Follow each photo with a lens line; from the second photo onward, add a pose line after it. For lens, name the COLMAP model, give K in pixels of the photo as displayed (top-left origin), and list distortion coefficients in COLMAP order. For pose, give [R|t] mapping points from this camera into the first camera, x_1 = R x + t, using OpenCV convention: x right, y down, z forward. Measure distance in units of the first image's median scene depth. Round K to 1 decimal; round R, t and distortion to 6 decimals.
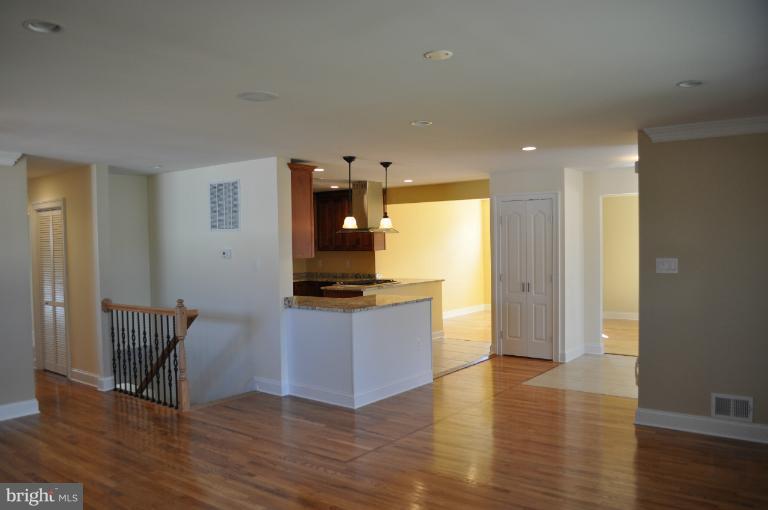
lens RADIAL K [[612.9, 0, 389.3], [0, 612.9, 257.9], [0, 0, 1]] dist [-0.081300, 0.000932]
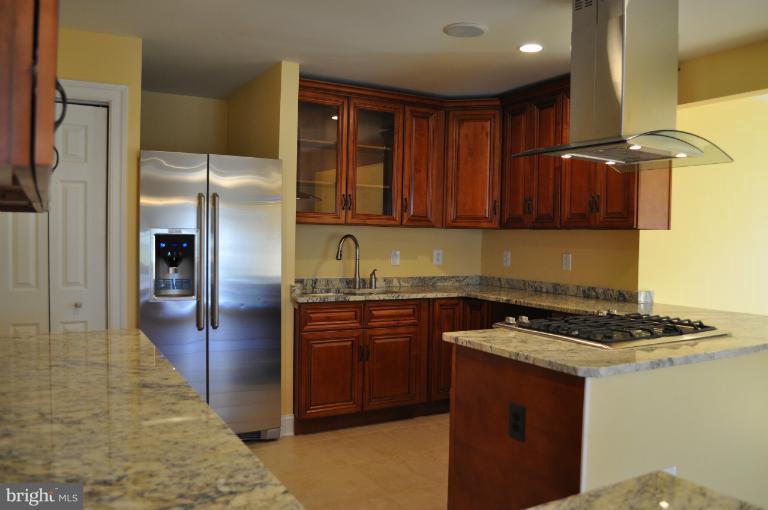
lens RADIAL K [[612.9, 0, 391.3], [0, 612.9, 254.6], [0, 0, 1]] dist [-0.081300, 0.000932]
pose [[0.912209, 0.039530, -0.407814, -0.010750], [-0.036845, 0.999217, 0.014439, 0.003776], [0.408065, 0.001855, 0.912951, 0.603946]]
